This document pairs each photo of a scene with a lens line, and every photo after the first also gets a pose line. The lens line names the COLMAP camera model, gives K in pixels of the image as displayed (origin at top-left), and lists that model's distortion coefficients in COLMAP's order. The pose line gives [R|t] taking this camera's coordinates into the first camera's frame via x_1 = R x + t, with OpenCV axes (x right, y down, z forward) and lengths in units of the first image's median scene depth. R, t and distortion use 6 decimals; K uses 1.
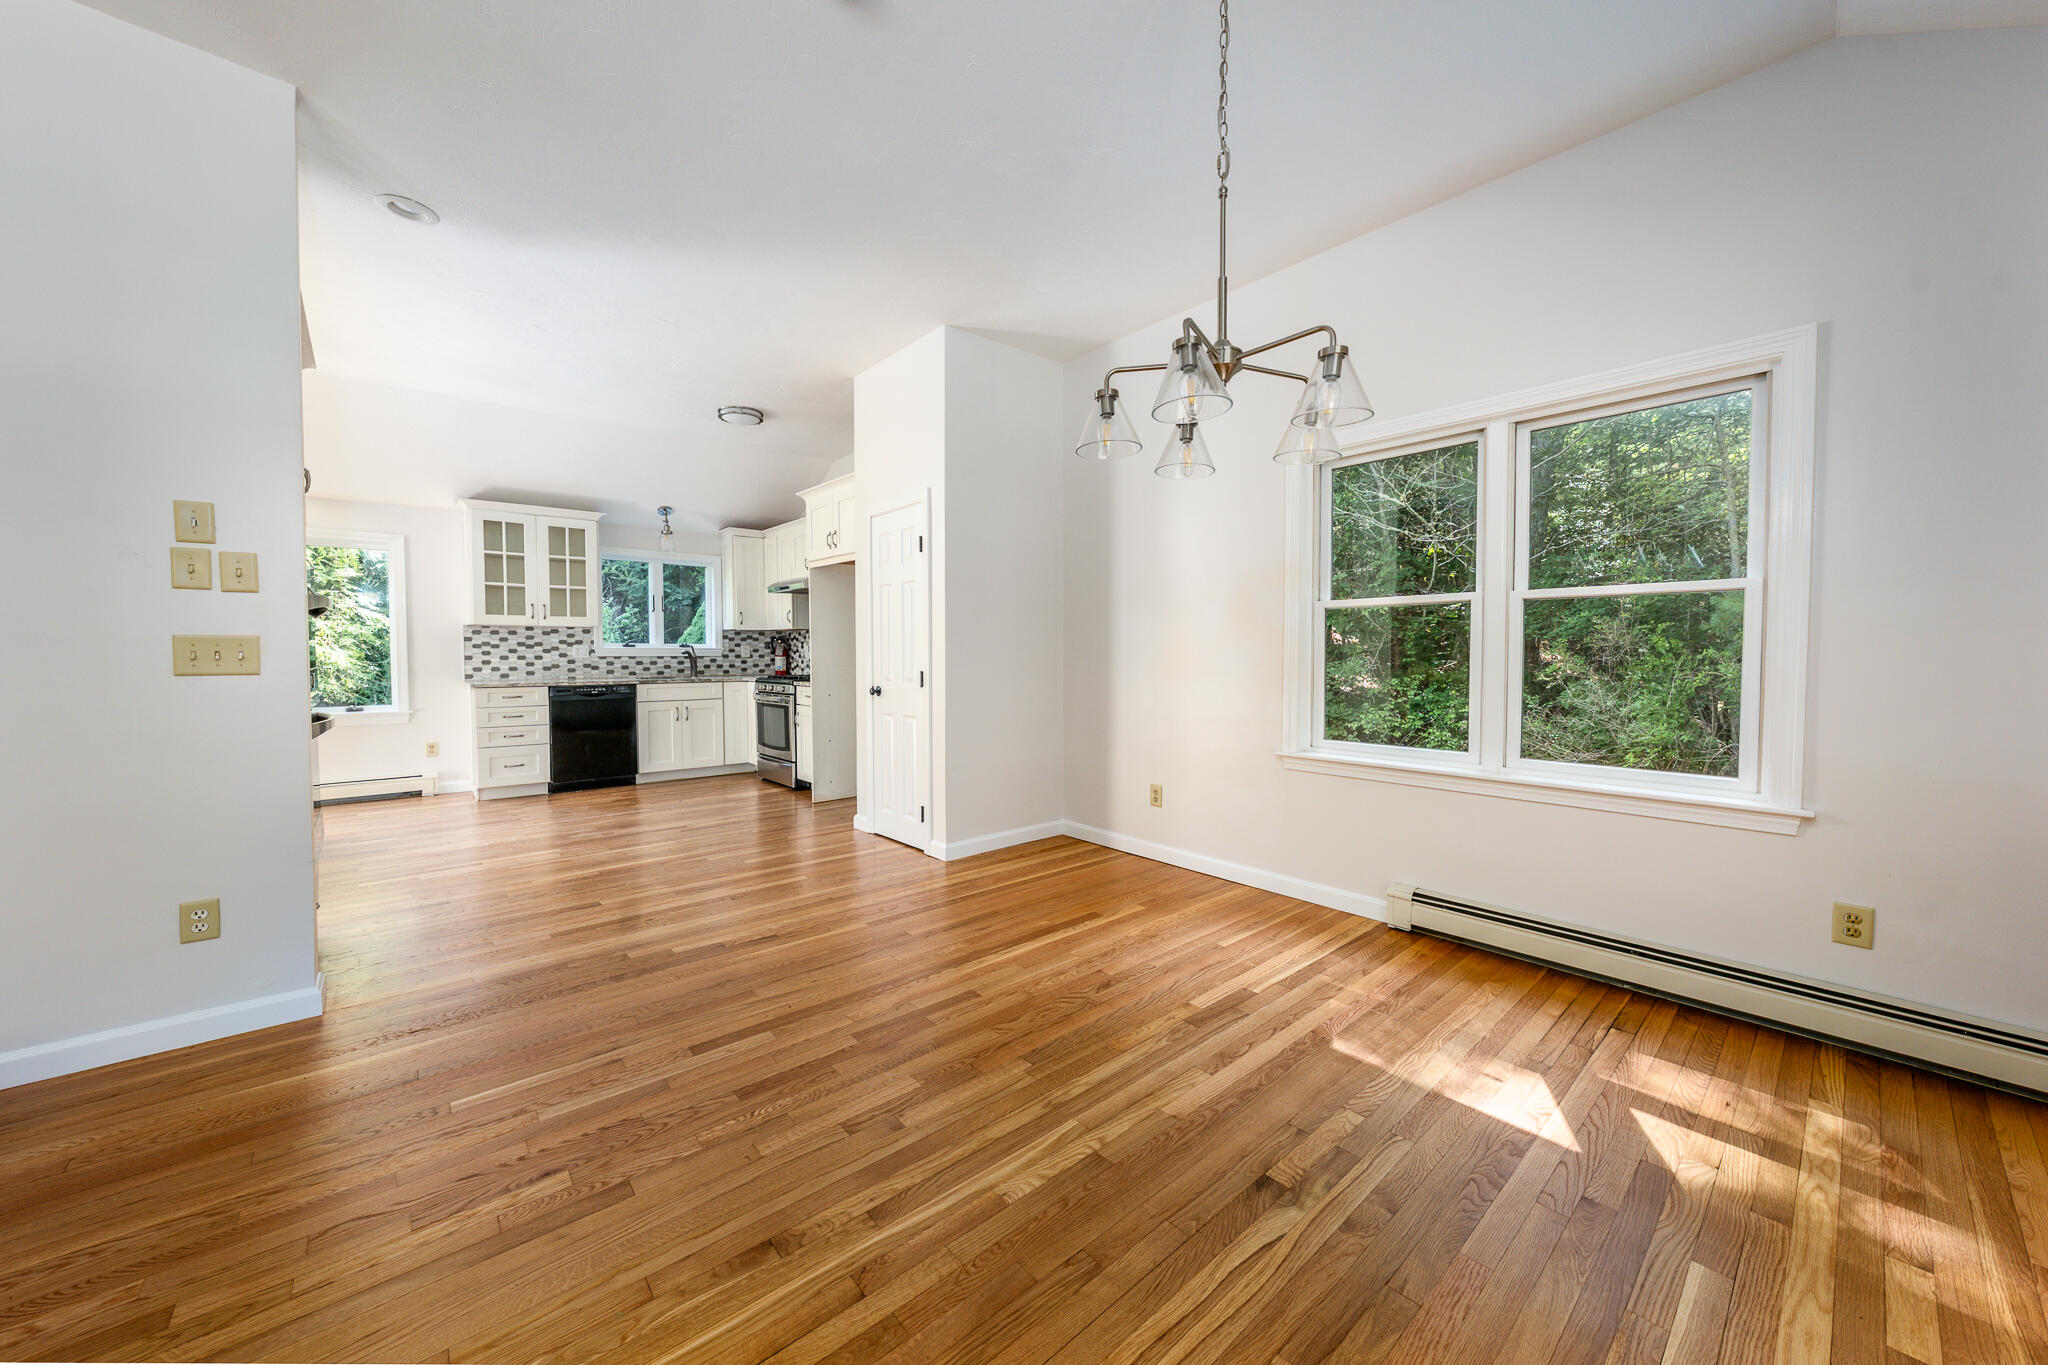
lens RADIAL K [[716.9, 0, 985.5], [0, 716.9, 662.0], [0, 0, 1]] dist [-0.008150, 0.000682]
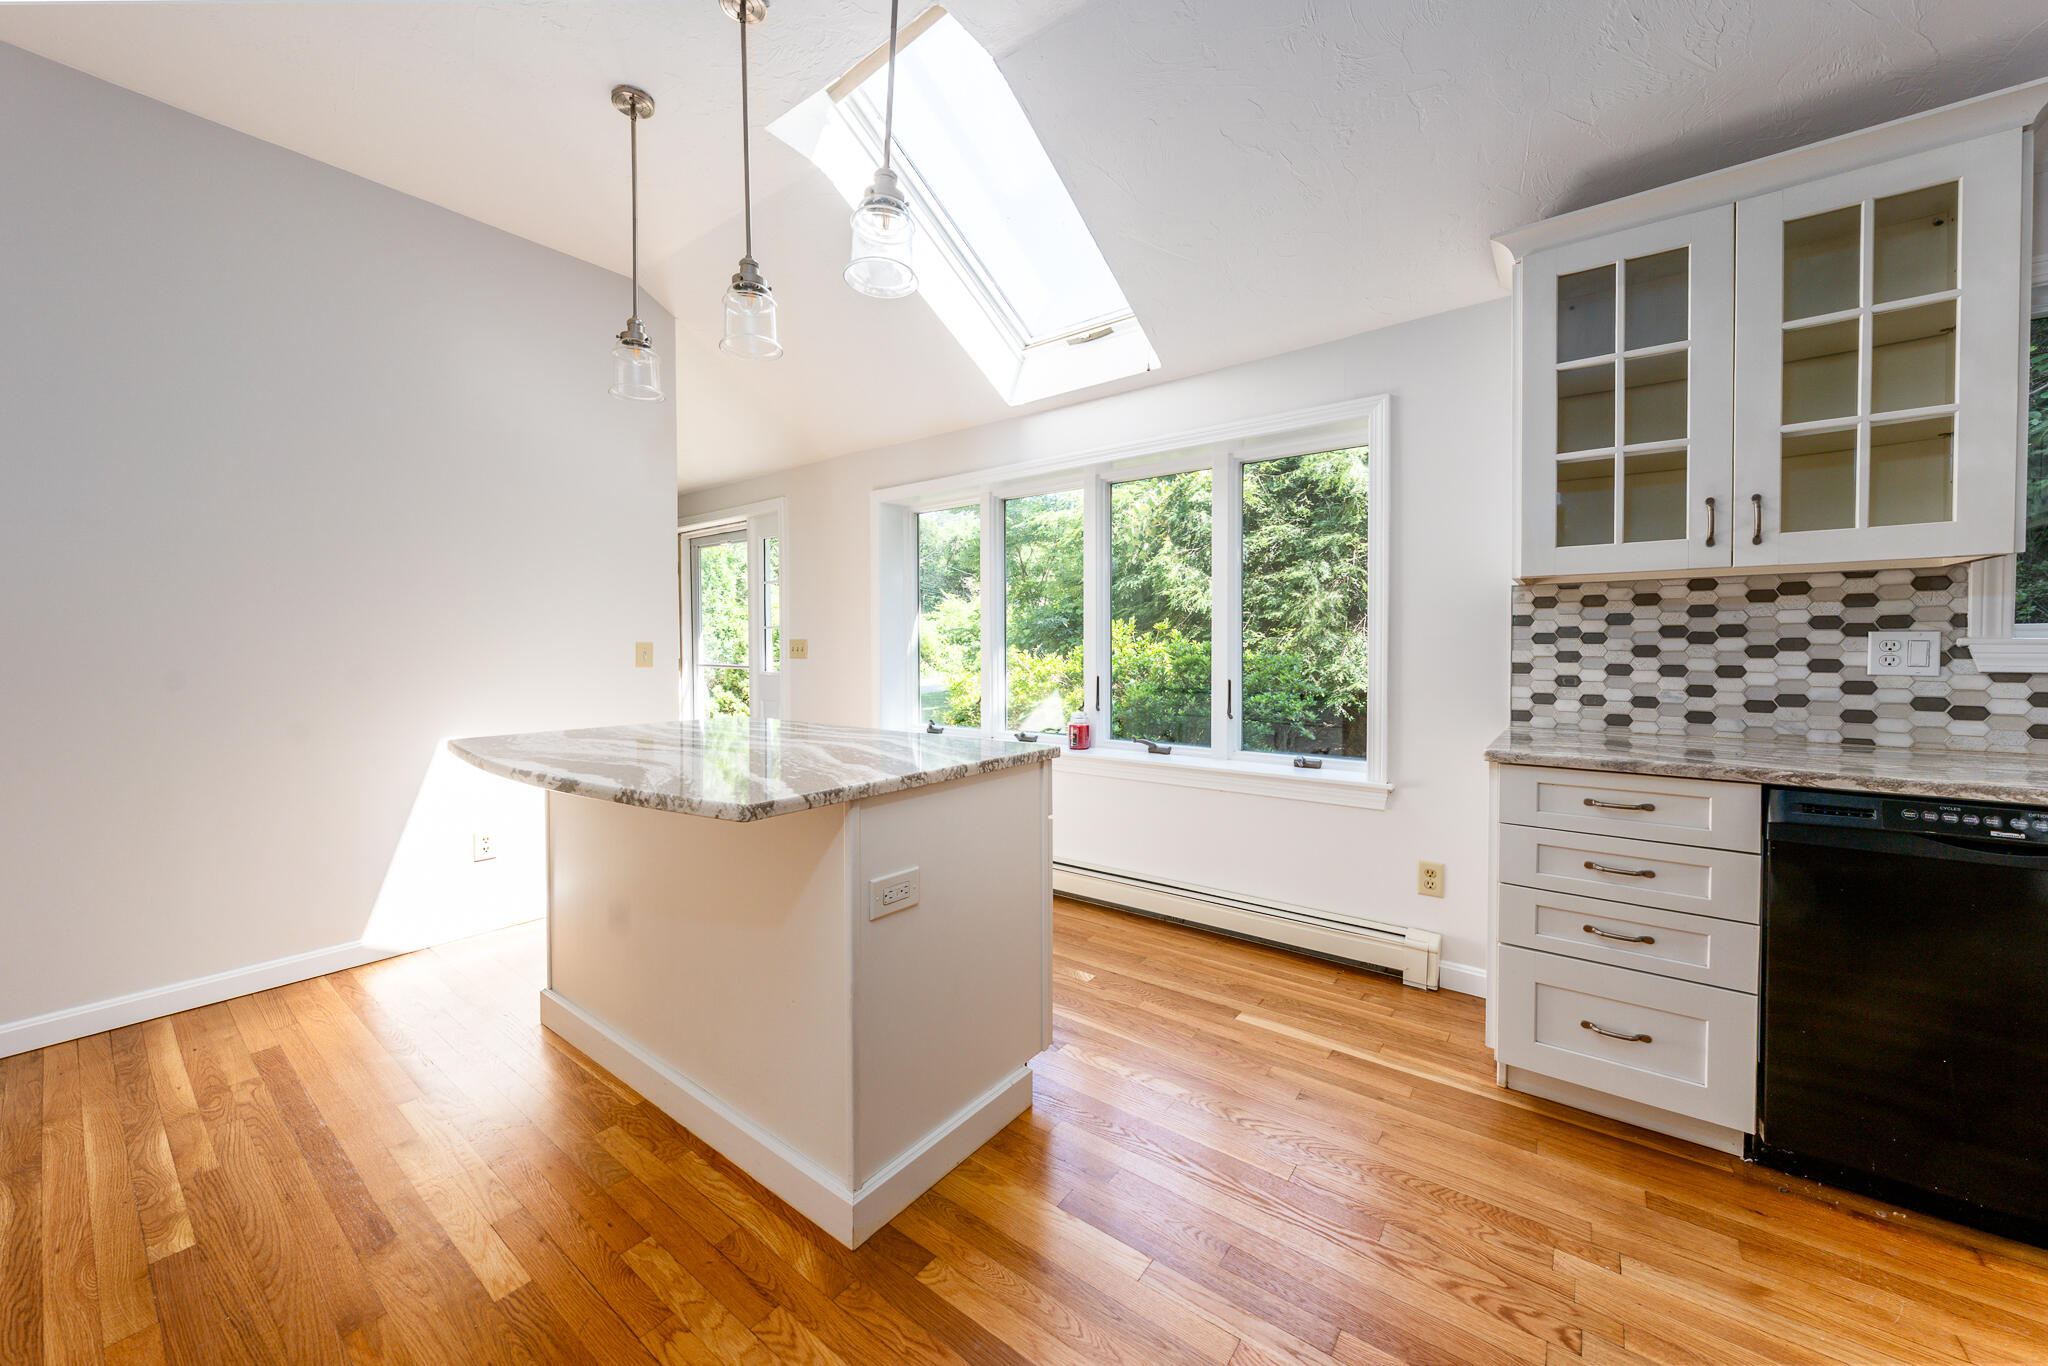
lens RADIAL K [[716.9, 0, 1039.7], [0, 716.9, 659.8], [0, 0, 1]] dist [-0.008150, 0.000682]
pose [[0.258791, 0.018035, -0.965765, -0.411186], [-0.013094, 0.999799, 0.015161, -0.012928], [0.965844, 0.008722, 0.258976, 0.638847]]
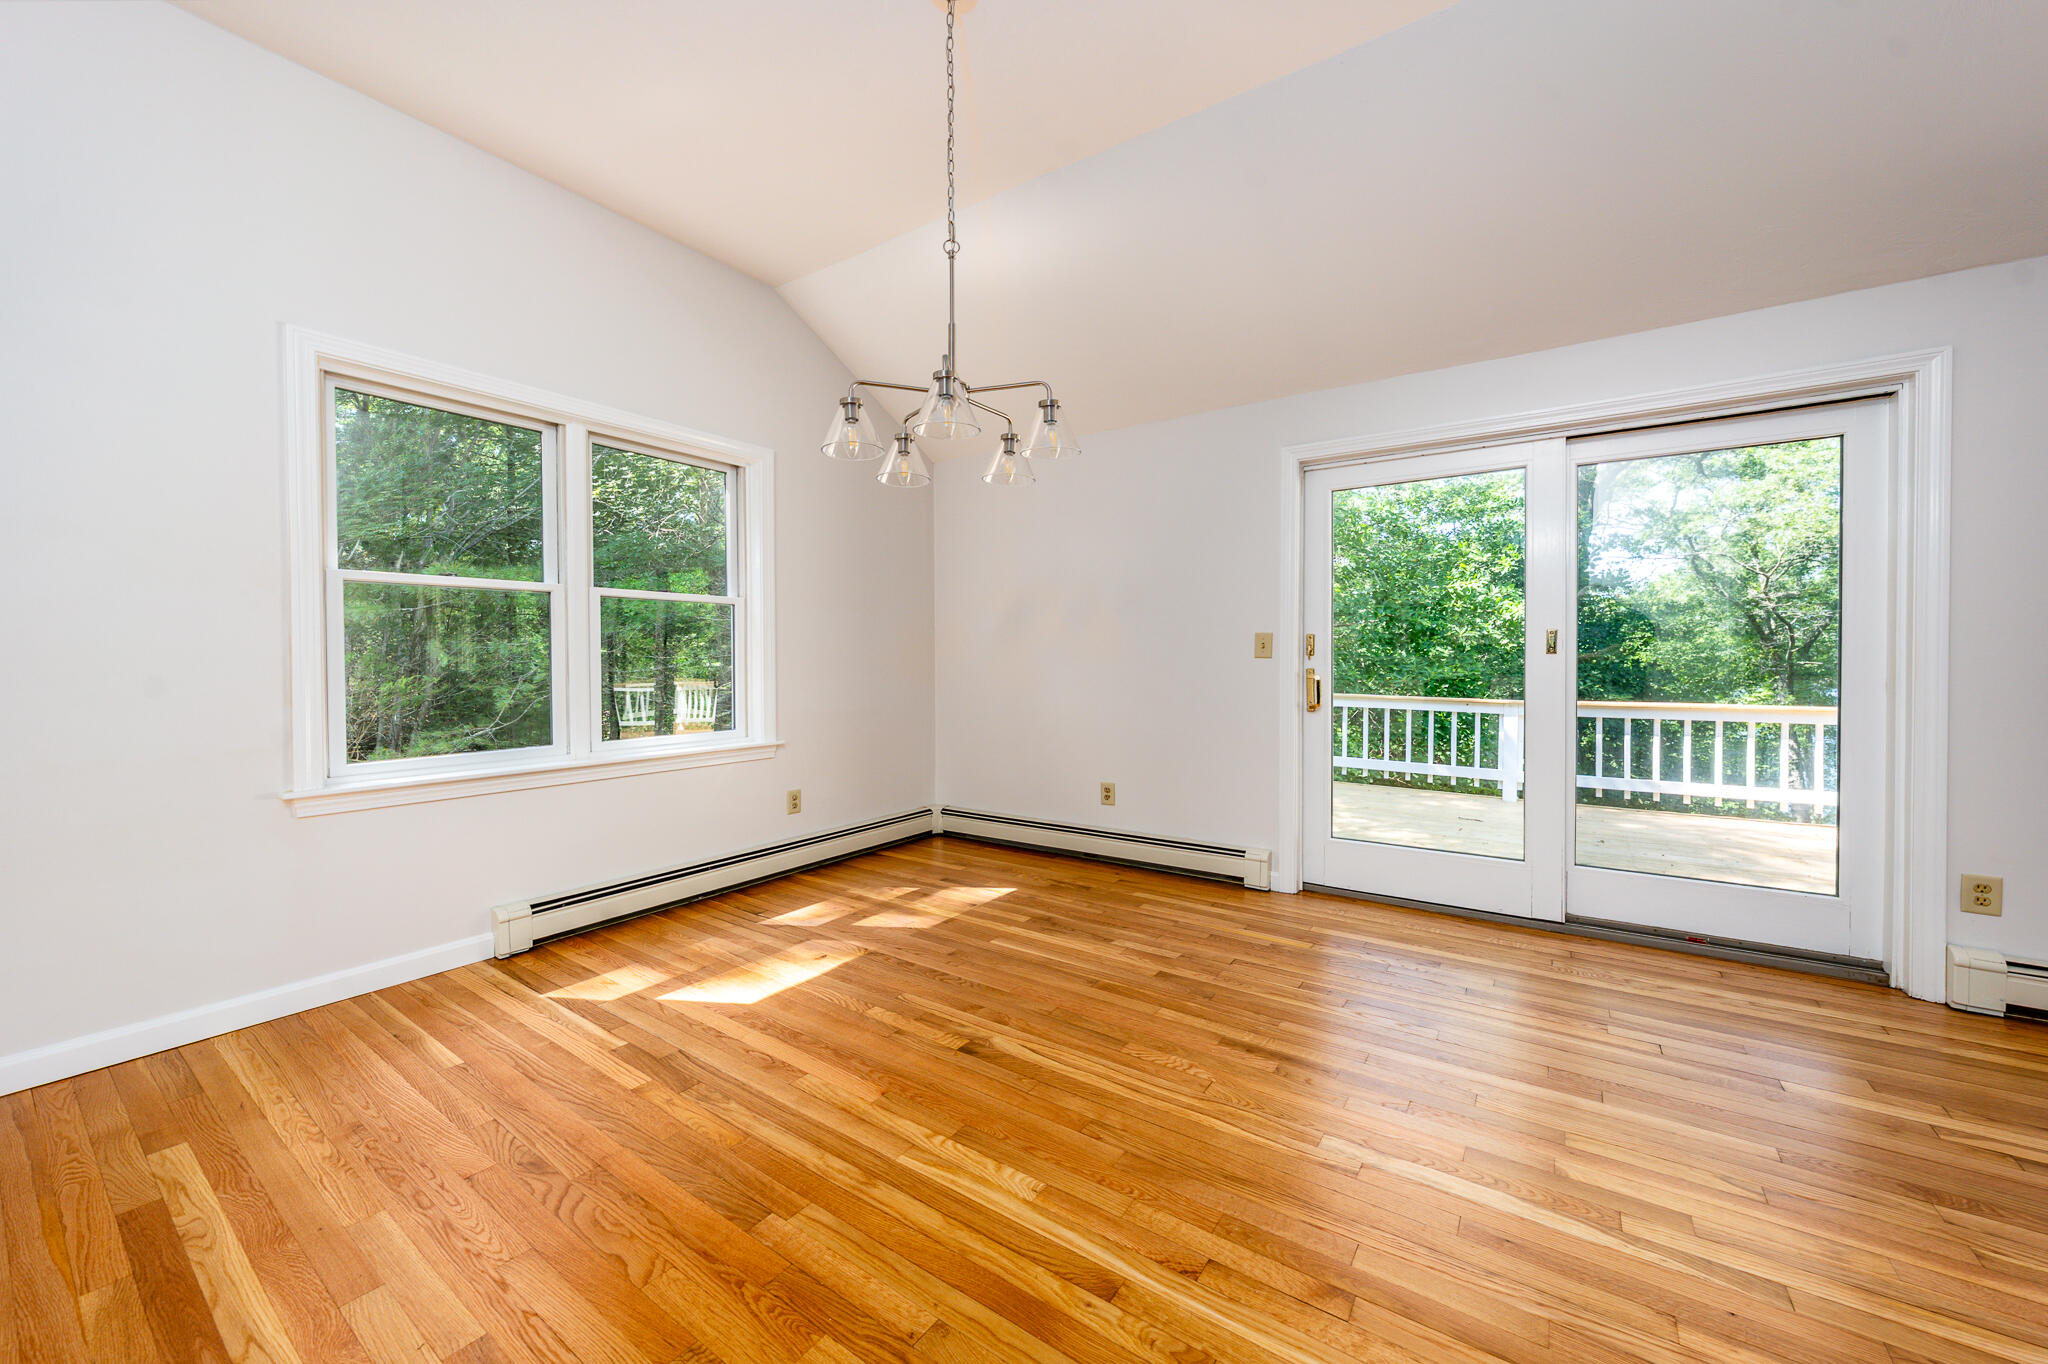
lens RADIAL K [[716.9, 0, 1037.1], [0, 716.9, 671.8], [0, 0, 1]] dist [-0.008150, 0.000682]
pose [[-0.246545, -0.018732, 0.968950, -0.222858], [0.018356, 0.999544, 0.023994, 0.008455], [-0.968958, 0.023702, -0.246088, 0.306710]]
